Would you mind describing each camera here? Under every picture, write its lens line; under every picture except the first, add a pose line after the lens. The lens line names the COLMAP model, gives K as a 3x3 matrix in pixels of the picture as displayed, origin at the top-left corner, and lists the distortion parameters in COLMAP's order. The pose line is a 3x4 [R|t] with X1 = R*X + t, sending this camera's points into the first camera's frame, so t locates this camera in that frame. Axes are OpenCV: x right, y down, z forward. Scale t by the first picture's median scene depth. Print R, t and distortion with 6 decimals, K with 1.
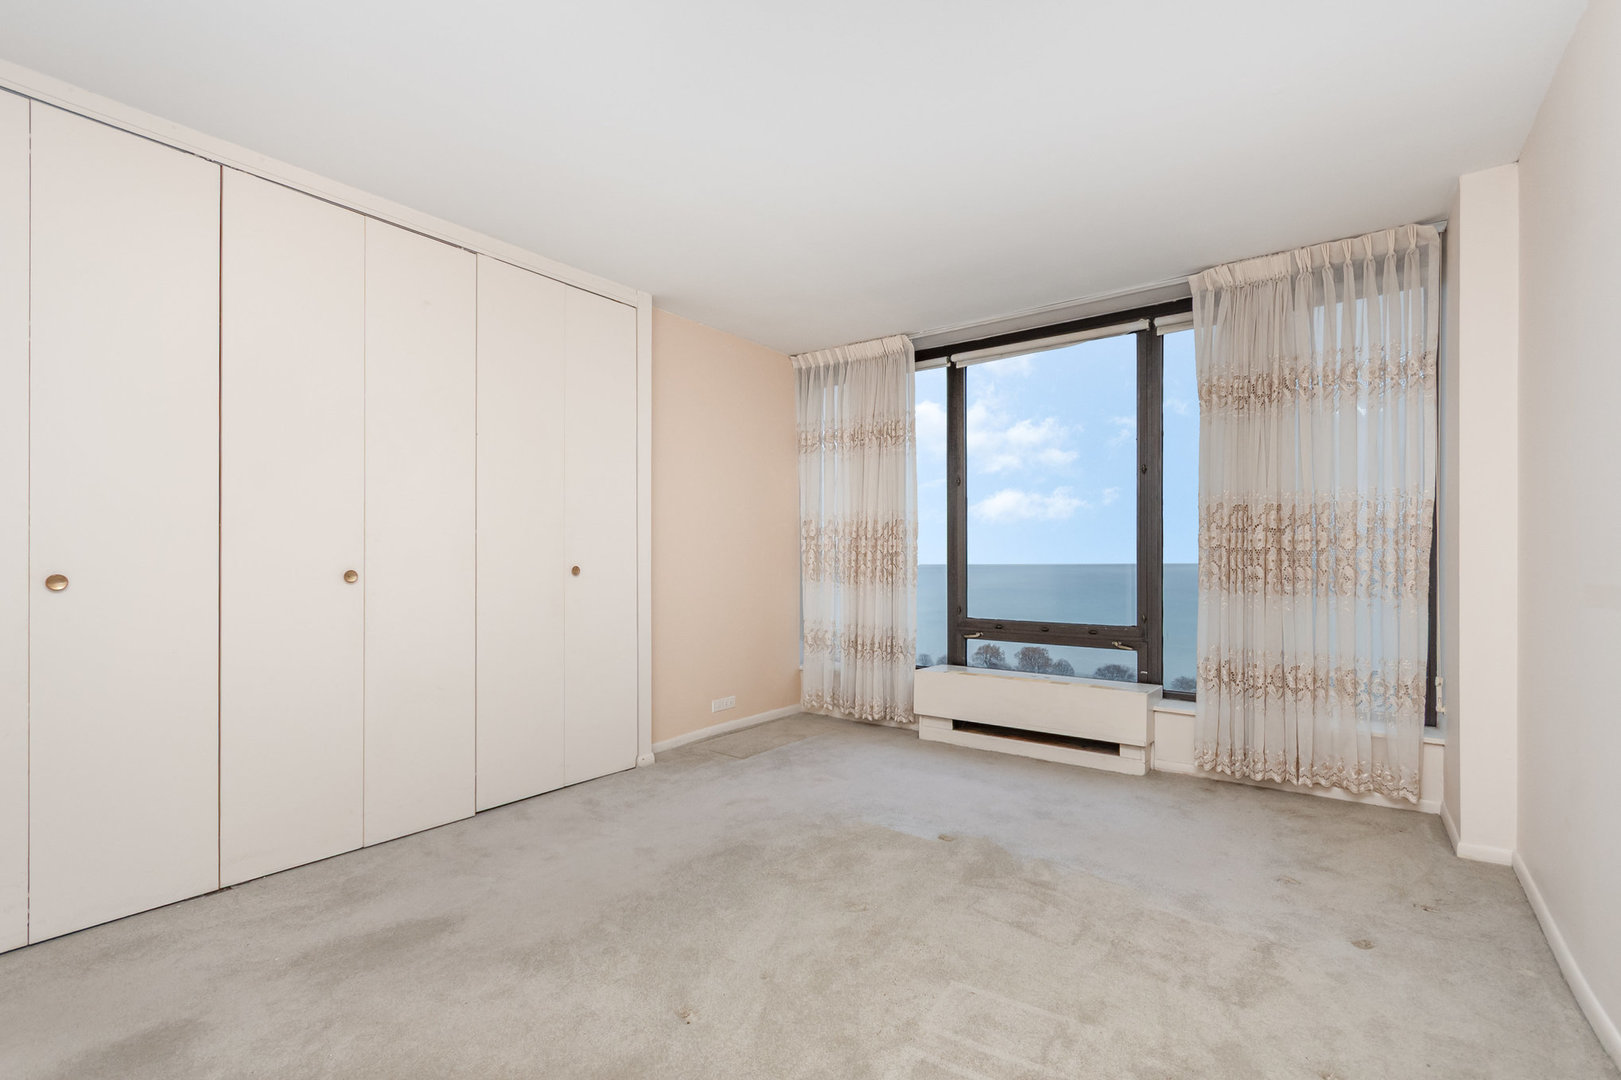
lens RADIAL K [[712.4, 0, 805.5], [0, 712.4, 562.7], [0, 0, 1]] dist [0.002935, 0.000395]
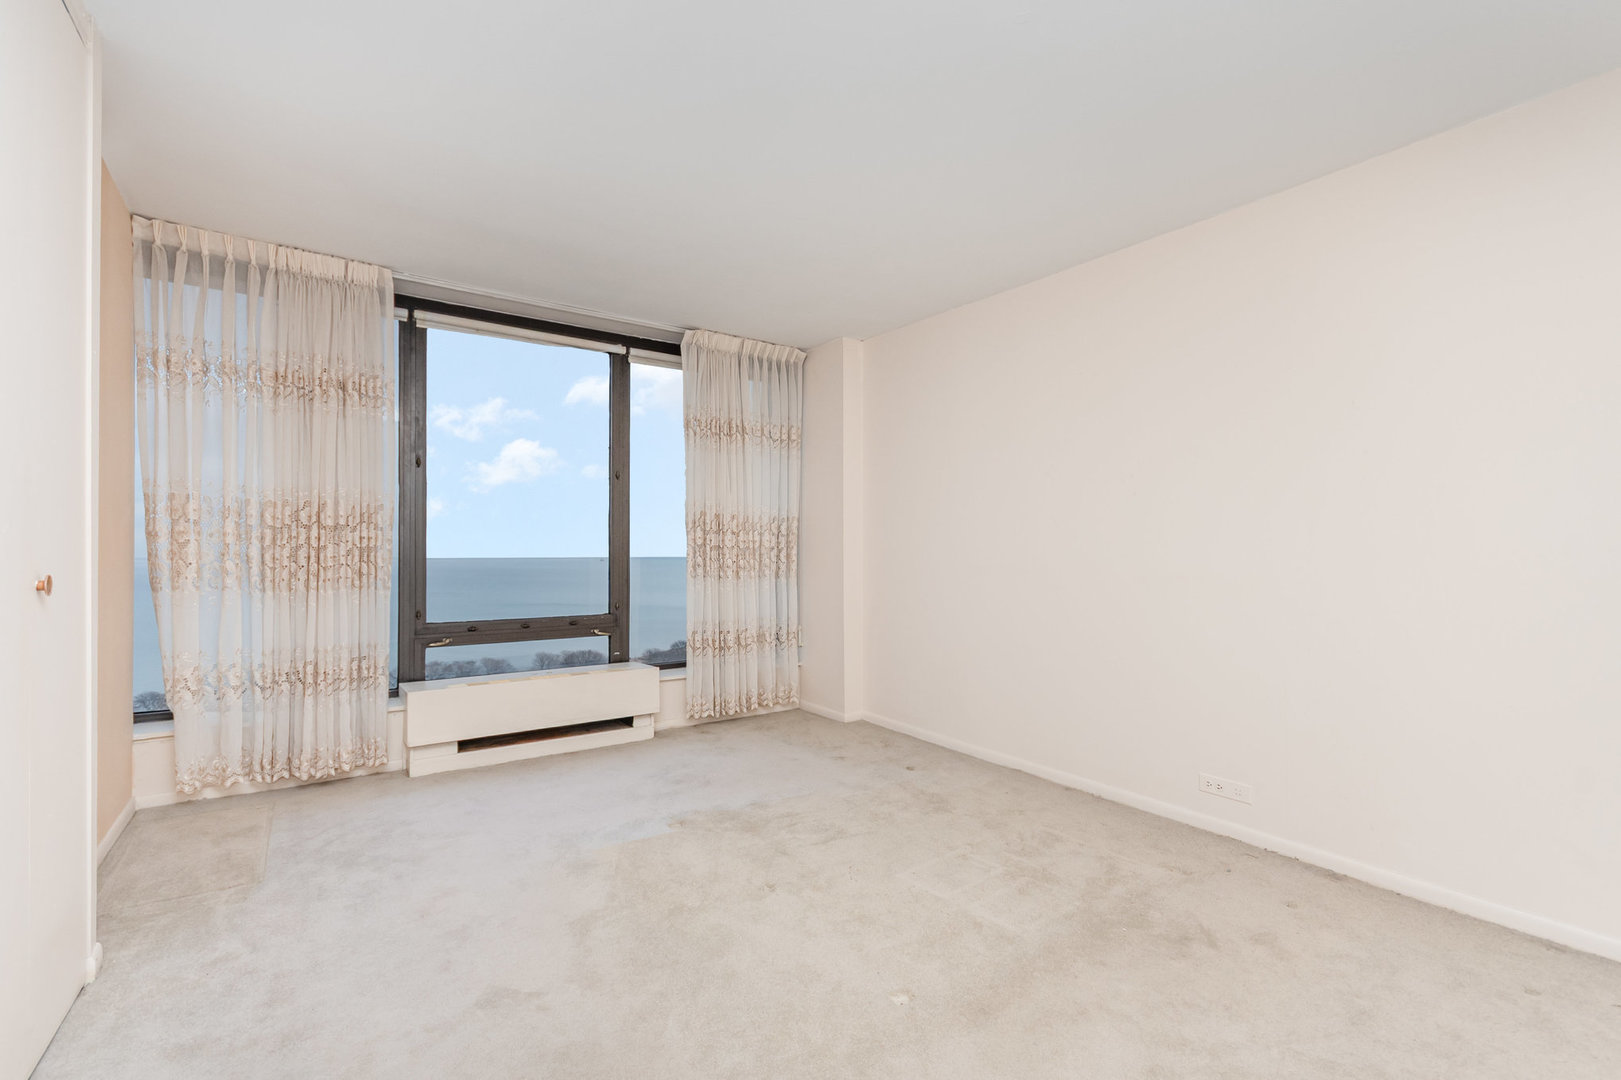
lens RADIAL K [[712.4, 0, 810.2], [0, 712.4, 546.1], [0, 0, 1]] dist [0.002935, 0.000395]
pose [[0.312460, 0.009973, 0.949879, -0.511706], [0.007871, 0.999883, -0.013087, -0.000093], [-0.949898, 0.011566, 0.312345, 0.348367]]
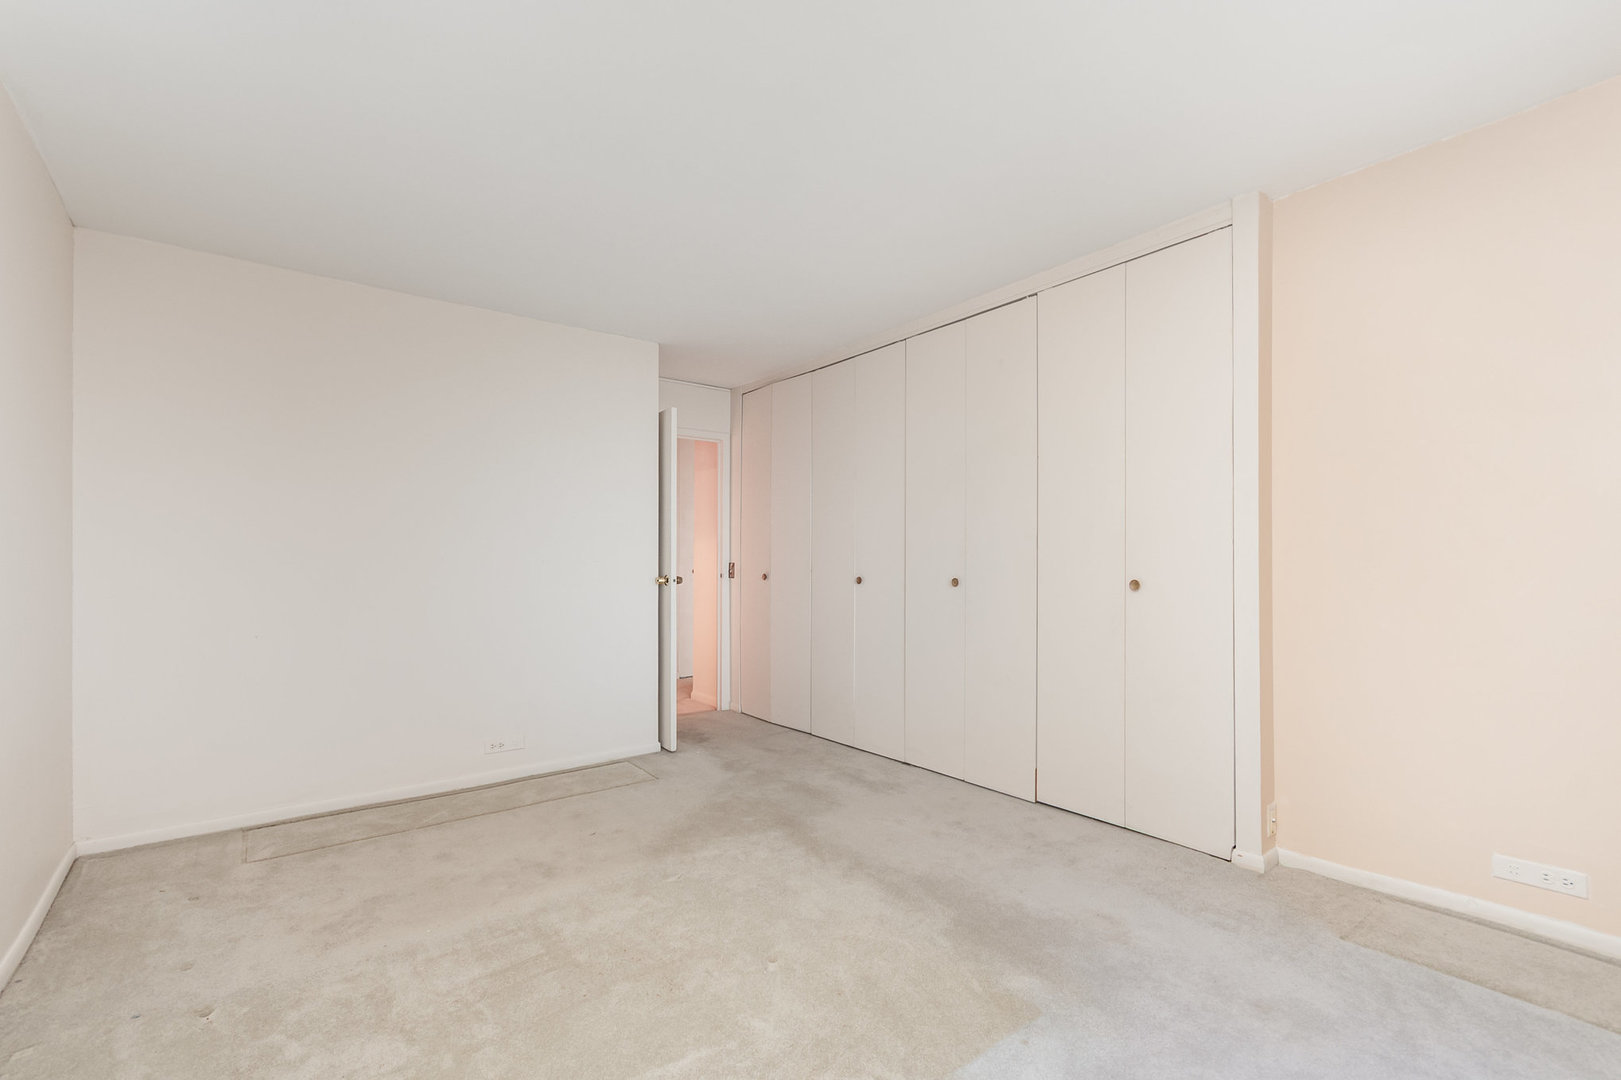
lens RADIAL K [[712.4, 0, 811.8], [0, 712.4, 547.6], [0, 0, 1]] dist [0.002935, 0.000395]
pose [[-0.253704, -0.025842, -0.966937, 0.528234], [-0.005034, 0.999665, -0.025396, -0.008193], [0.967269, -0.001576, -0.253749, 0.711931]]
